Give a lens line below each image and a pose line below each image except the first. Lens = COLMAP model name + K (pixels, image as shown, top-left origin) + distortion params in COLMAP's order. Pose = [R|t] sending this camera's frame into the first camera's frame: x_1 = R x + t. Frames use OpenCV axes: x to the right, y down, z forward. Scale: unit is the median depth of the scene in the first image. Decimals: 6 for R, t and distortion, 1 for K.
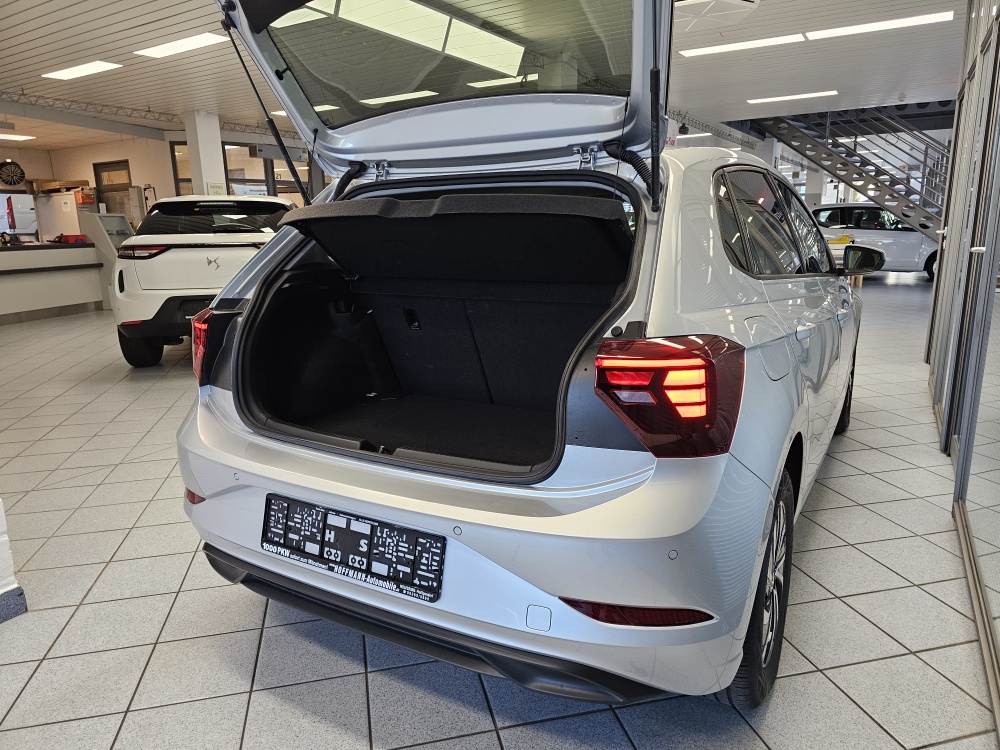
lens RADIAL K [[678.5, 0, 500.1], [0, 678.5, 375.1], [0, 0, 1]] dist [0.038798, -0.030100]
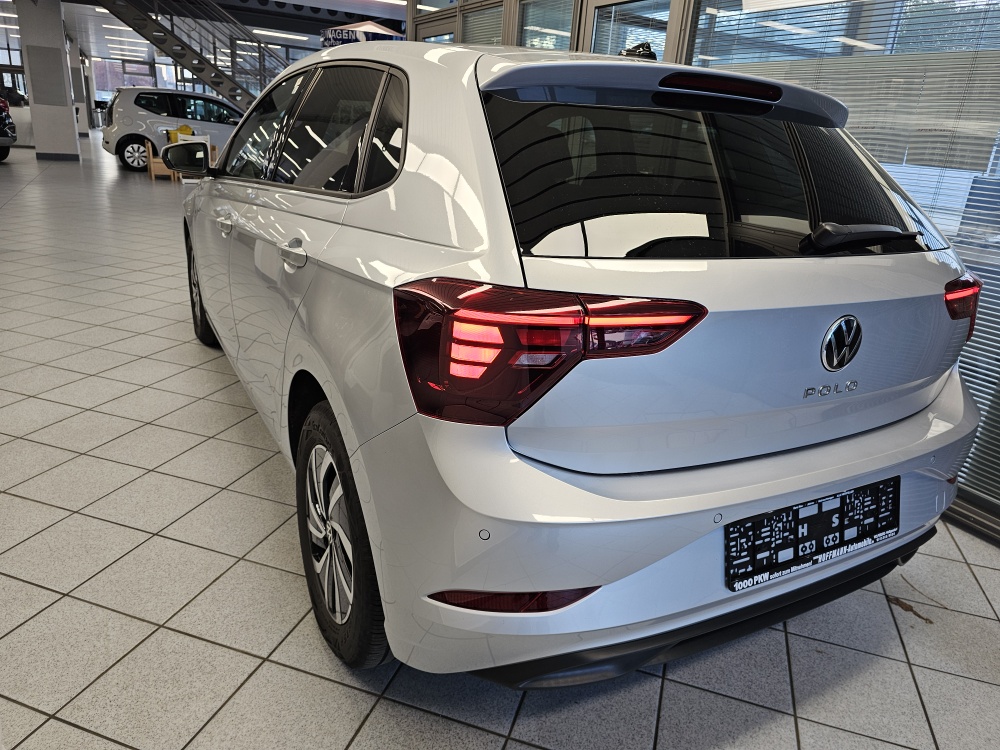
lens RADIAL K [[678.5, 0, 504.3], [0, 678.5, 373.4], [0, 0, 1]] dist [0.038798, -0.030100]
pose [[0.506176, -0.233407, 0.830245, -1.125325], [0.102274, 0.972133, 0.210943, -0.185013], [-0.856345, -0.021862, 0.515942, 0.877768]]
